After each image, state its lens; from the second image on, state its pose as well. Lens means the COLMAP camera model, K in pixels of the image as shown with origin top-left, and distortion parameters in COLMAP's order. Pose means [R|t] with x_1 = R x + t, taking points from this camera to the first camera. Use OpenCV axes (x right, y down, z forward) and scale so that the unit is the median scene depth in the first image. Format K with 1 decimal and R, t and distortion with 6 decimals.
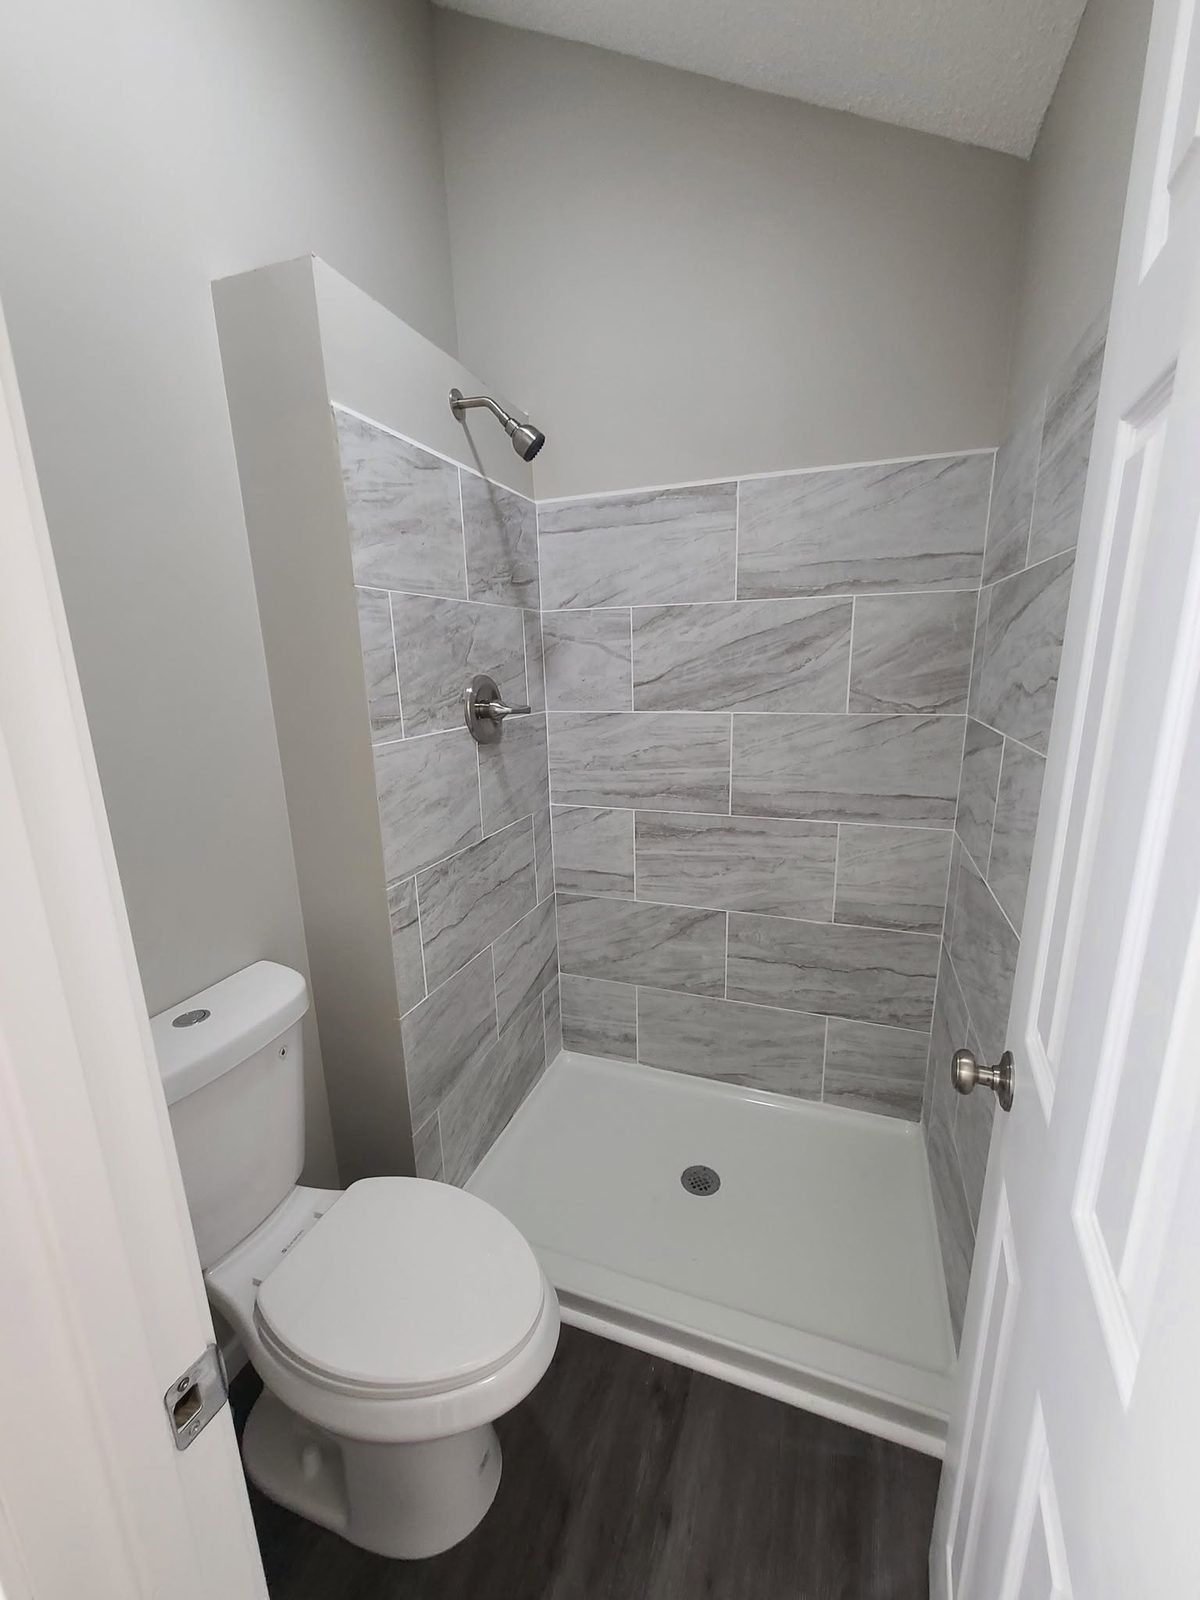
lens RADIAL K [[642.3, 0, 602.7], [0, 642.3, 800.8], [0, 0, 1]] dist [0.001871, 0.000225]
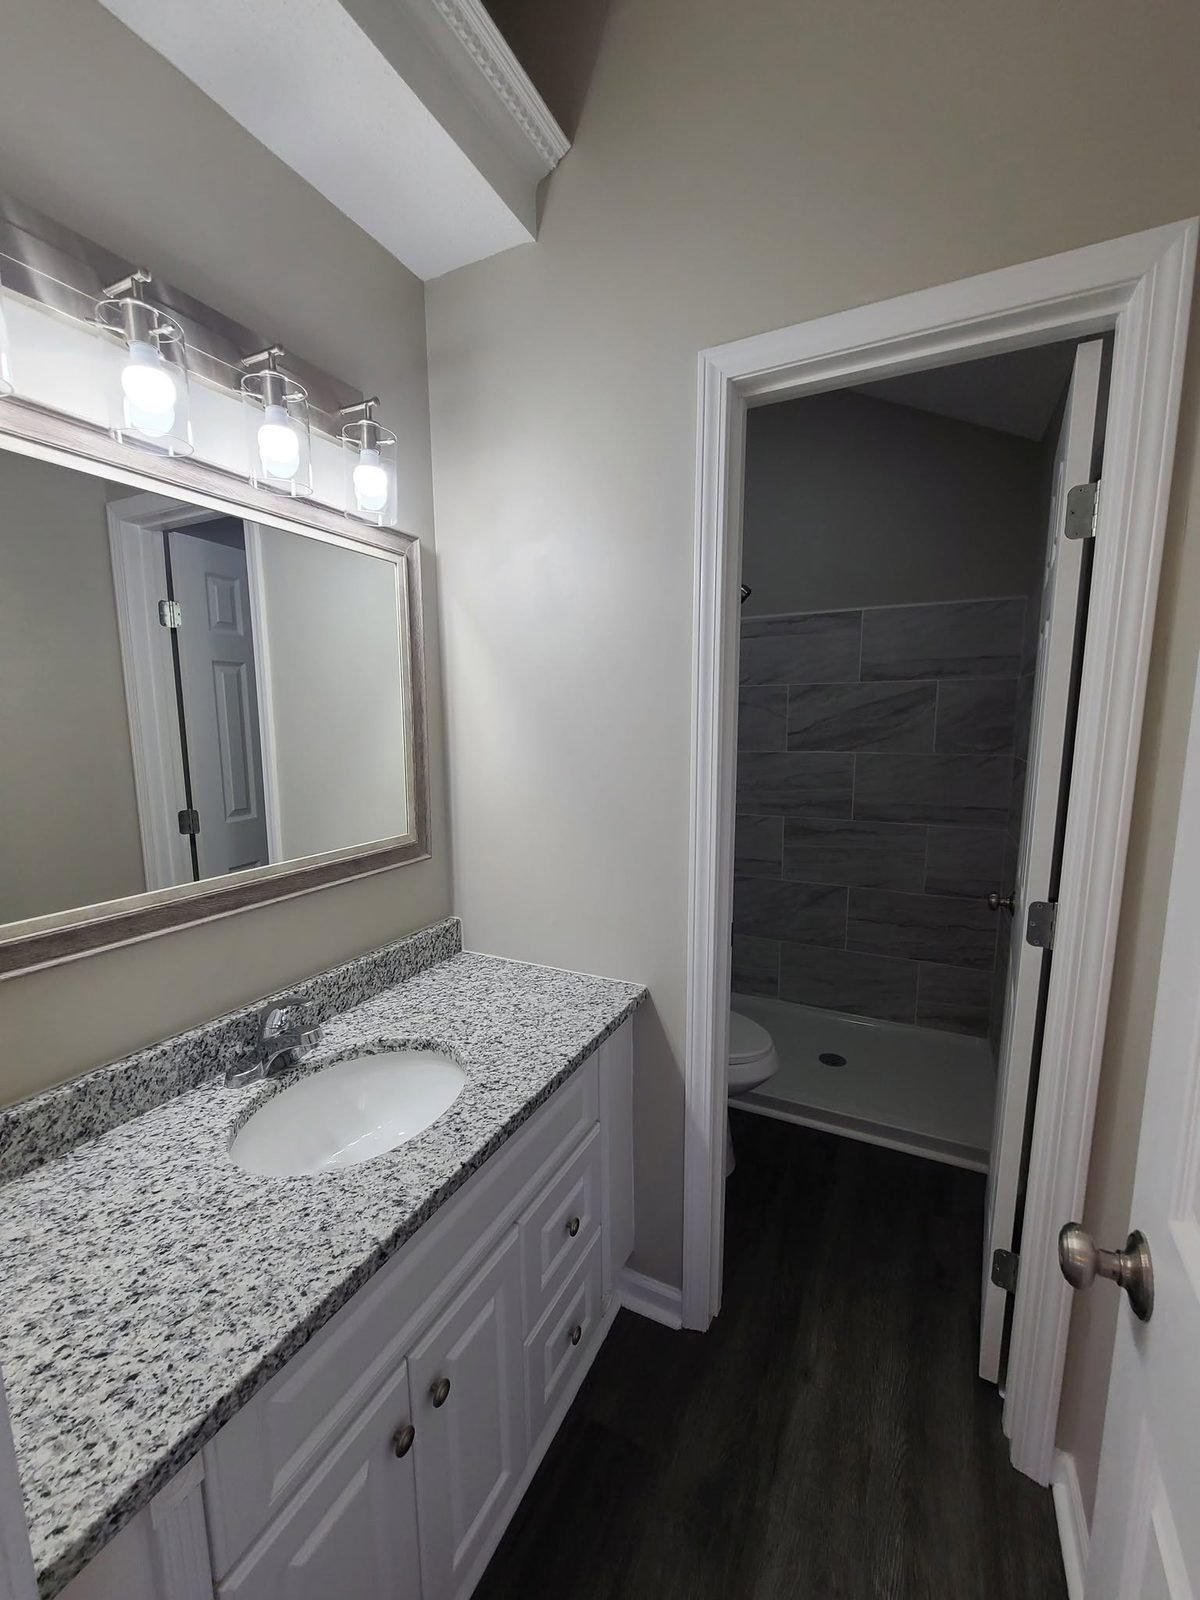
lens RADIAL K [[642.3, 0, 603.7], [0, 642.3, 805.0], [0, 0, 1]] dist [0.001871, 0.000225]
pose [[0.994400, 0.028903, -0.101650, -0.234041], [-0.037191, 0.996051, -0.080616, 0.132434], [0.098919, 0.083945, 0.991548, -0.568061]]
